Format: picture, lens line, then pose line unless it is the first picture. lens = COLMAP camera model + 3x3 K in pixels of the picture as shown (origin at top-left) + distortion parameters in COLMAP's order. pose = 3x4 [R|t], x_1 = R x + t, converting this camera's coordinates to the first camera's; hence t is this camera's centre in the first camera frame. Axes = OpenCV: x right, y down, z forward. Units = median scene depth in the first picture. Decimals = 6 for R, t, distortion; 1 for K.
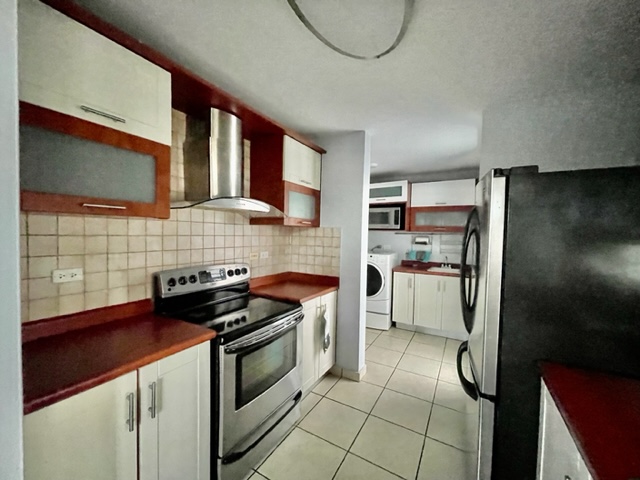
lens RADIAL K [[259.8, 0, 317.9], [0, 259.8, 238.8], [0, 0, 1]] dist [-0.004507, -0.000959]
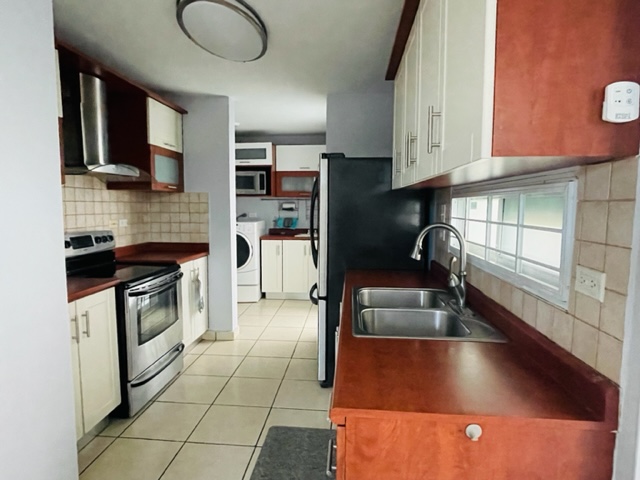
lens RADIAL K [[379.7, 0, 318.7], [0, 379.7, 240.3], [0, 0, 1]] dist [0.009355, 0.000061]
pose [[0.905020, -0.058775, 0.421289, -0.143559], [0.026702, 0.996305, 0.081635, 0.029547], [-0.424530, -0.062631, 0.903245, -0.475485]]
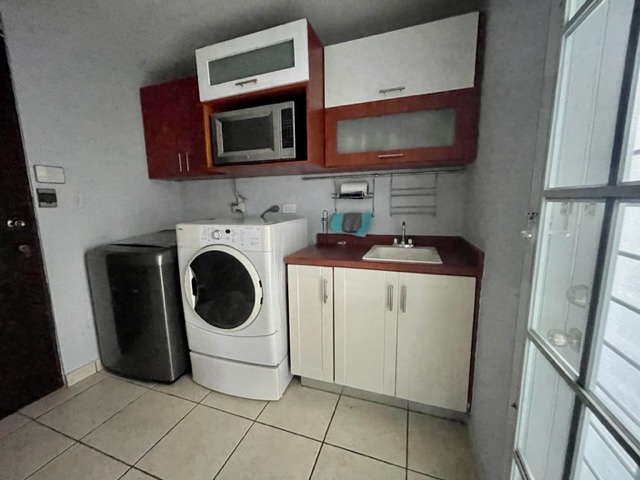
lens RADIAL K [[259.8, 0, 319.8], [0, 259.8, 237.8], [0, 0, 1]] dist [-0.004507, -0.000959]
pose [[0.980093, -0.060625, 0.189054, 0.374647], [0.039074, 0.992514, 0.115709, 0.053112], [-0.194654, -0.106018, 0.975126, 0.826714]]
